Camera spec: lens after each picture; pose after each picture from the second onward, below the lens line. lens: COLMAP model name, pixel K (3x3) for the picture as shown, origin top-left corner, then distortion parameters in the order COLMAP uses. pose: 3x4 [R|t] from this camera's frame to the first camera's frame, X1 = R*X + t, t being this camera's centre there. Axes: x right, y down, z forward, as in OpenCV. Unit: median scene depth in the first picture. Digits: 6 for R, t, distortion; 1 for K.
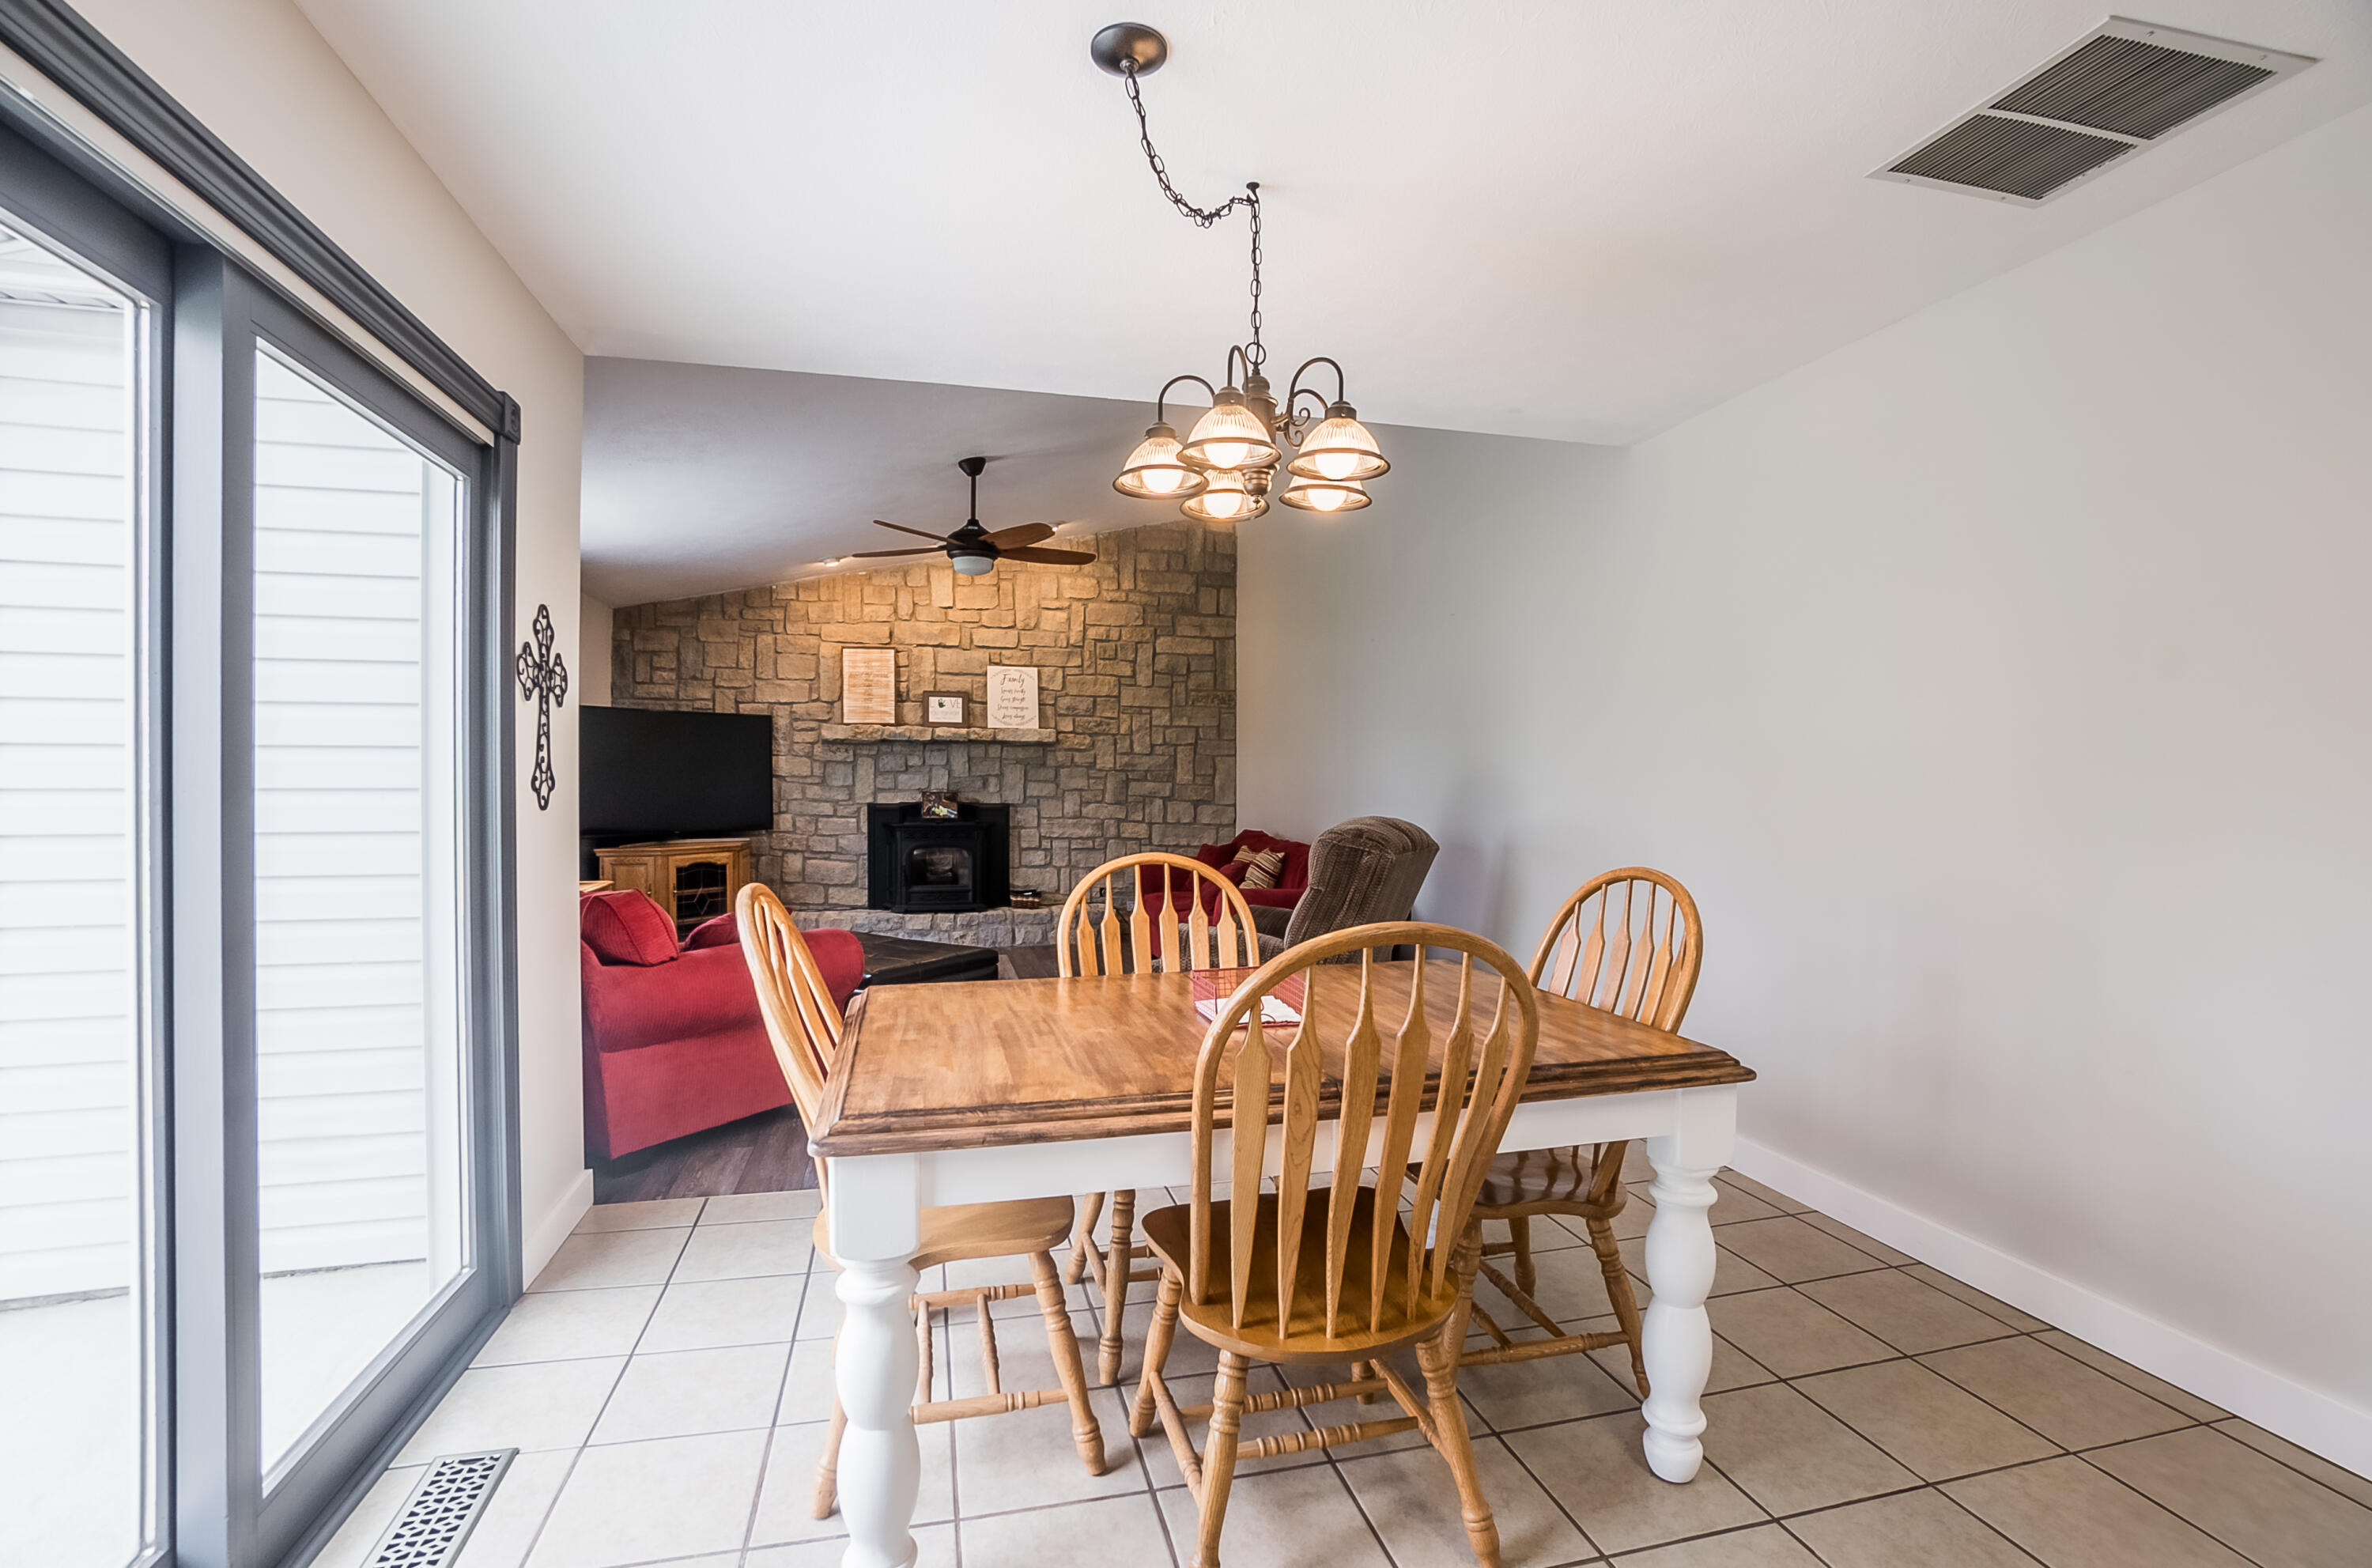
lens RADIAL K [[1046.8, 0, 1178.3], [0, 1046.8, 778.4], [0, 0, 1]] dist [-0.030205, 0.001860]
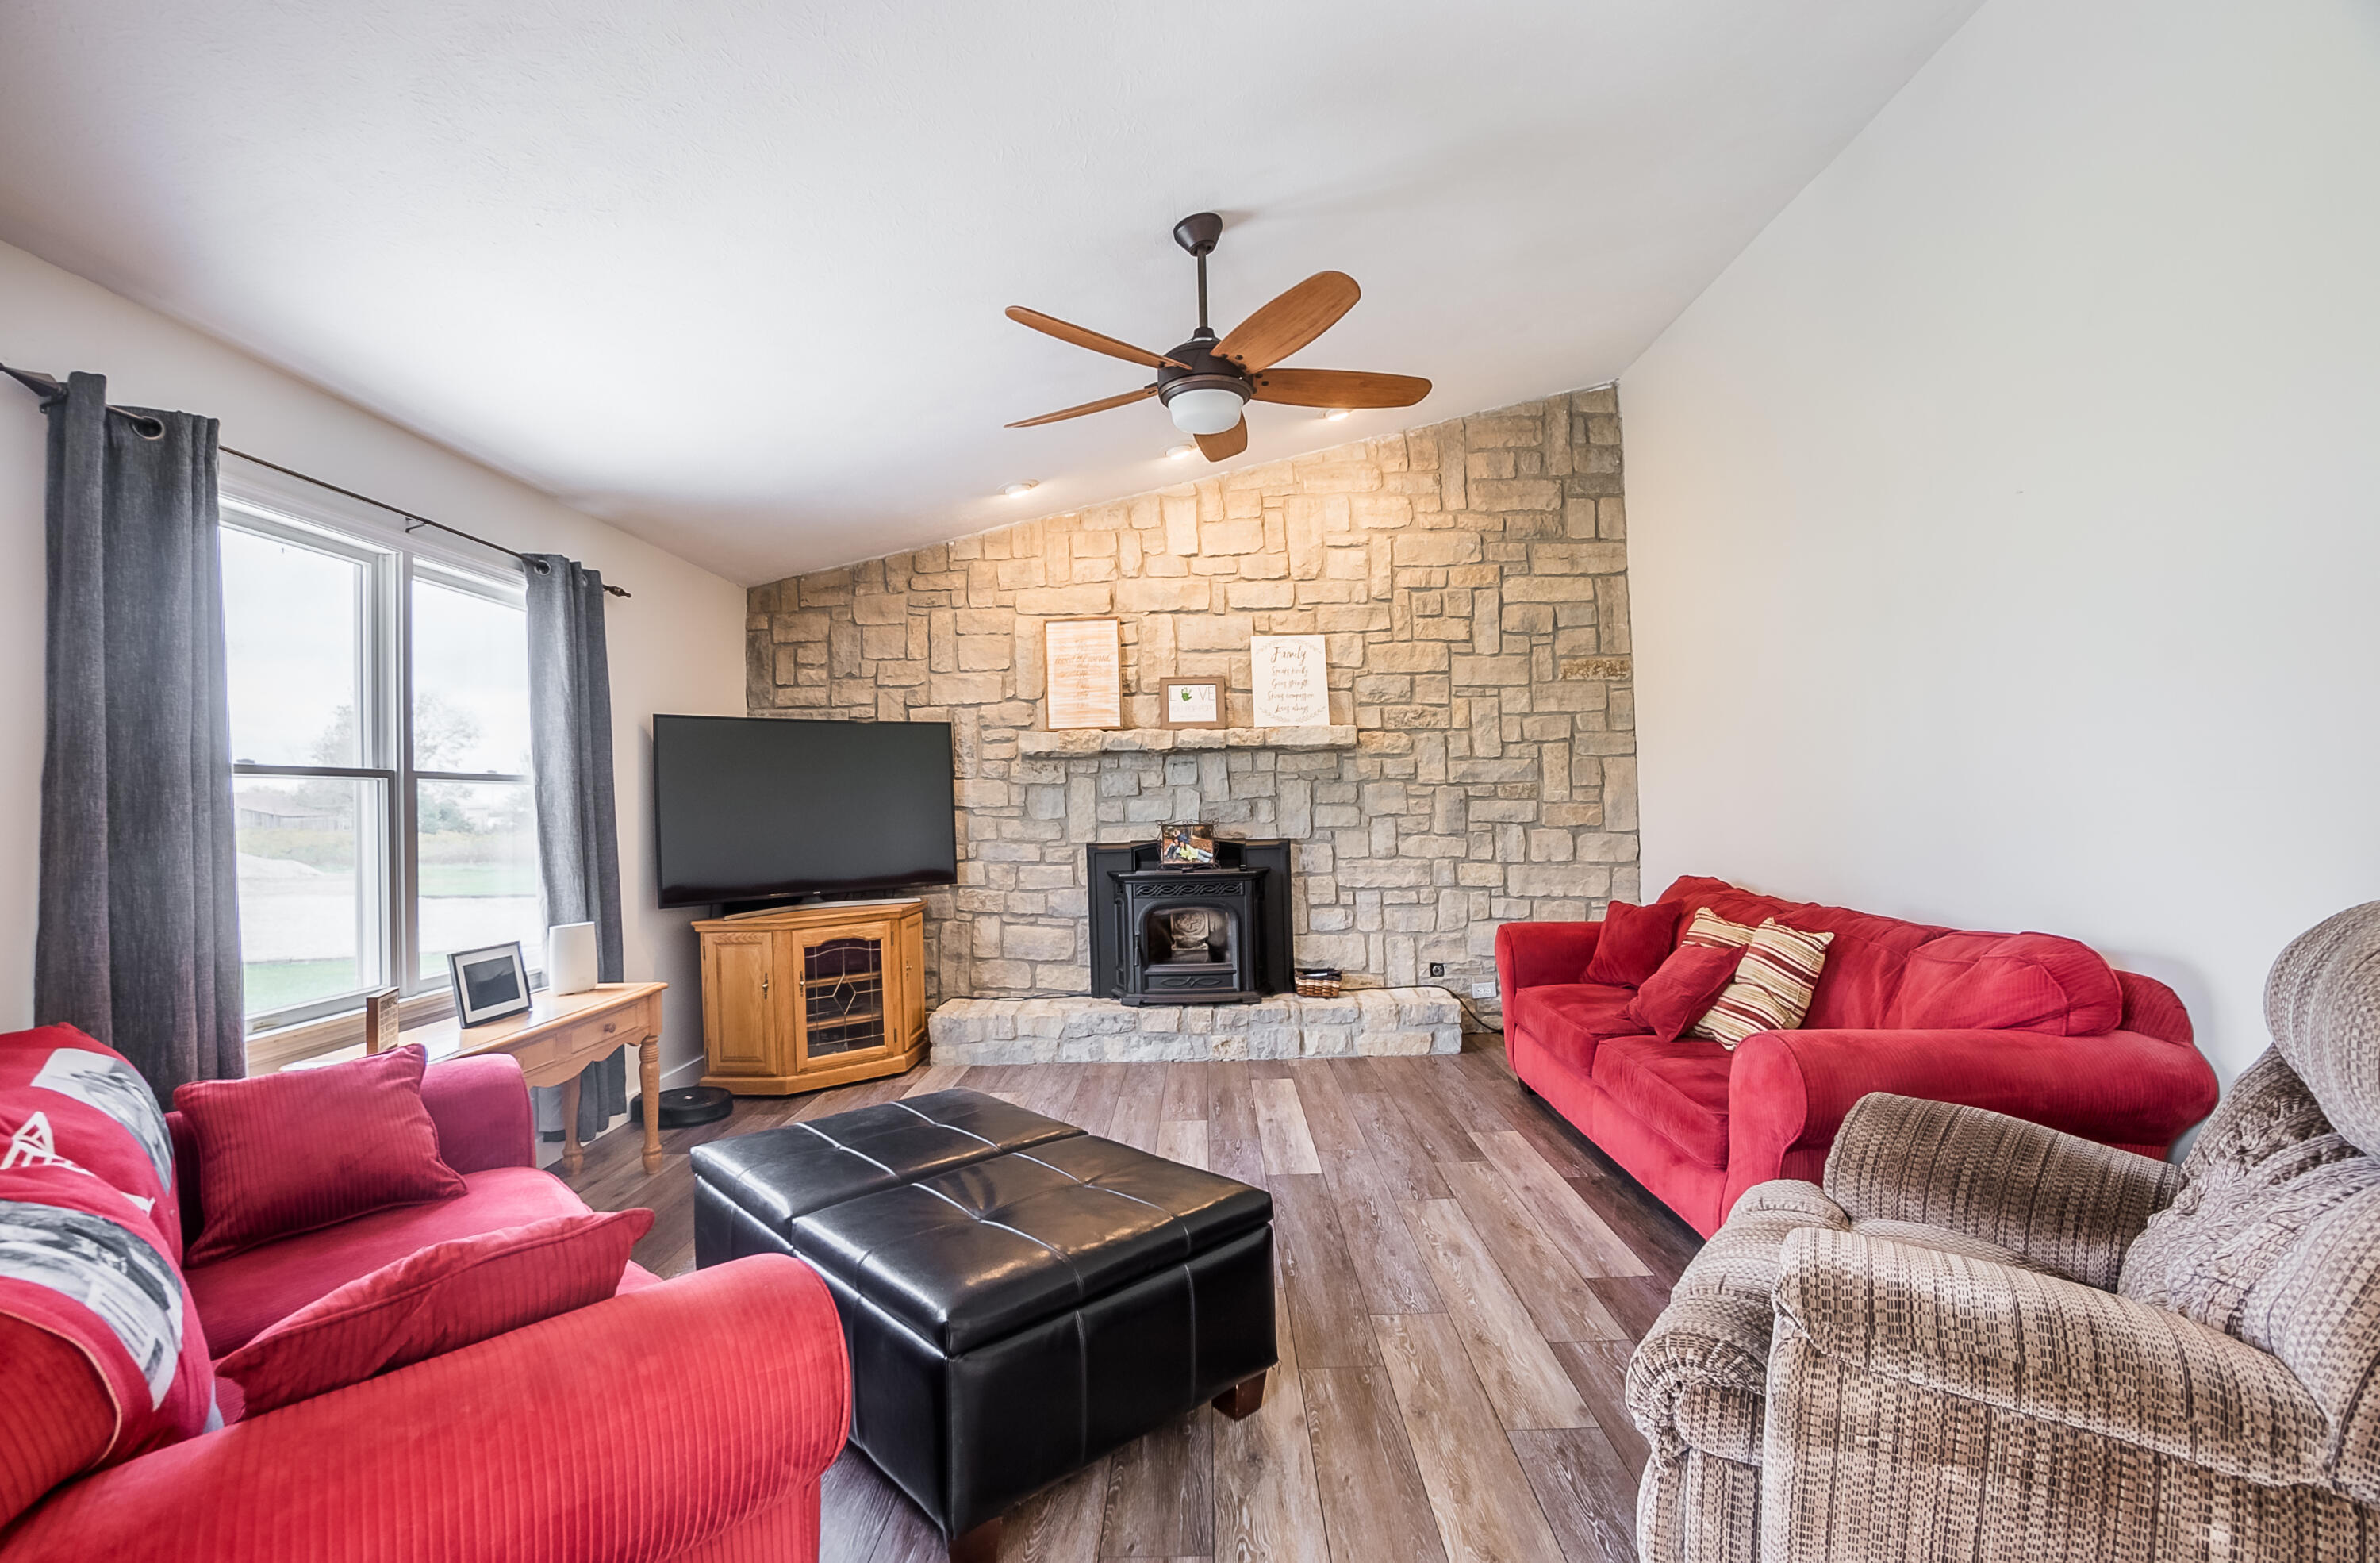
lens RADIAL K [[1050.3, 0, 1190.5], [0, 1050.3, 775.2], [0, 0, 1]] dist [-0.030205, 0.001860]
pose [[0.967164, -0.036135, -0.251571, -0.053045], [0.030735, 0.999206, -0.025362, -0.001463], [0.252288, 0.016798, 0.967506, 0.338083]]
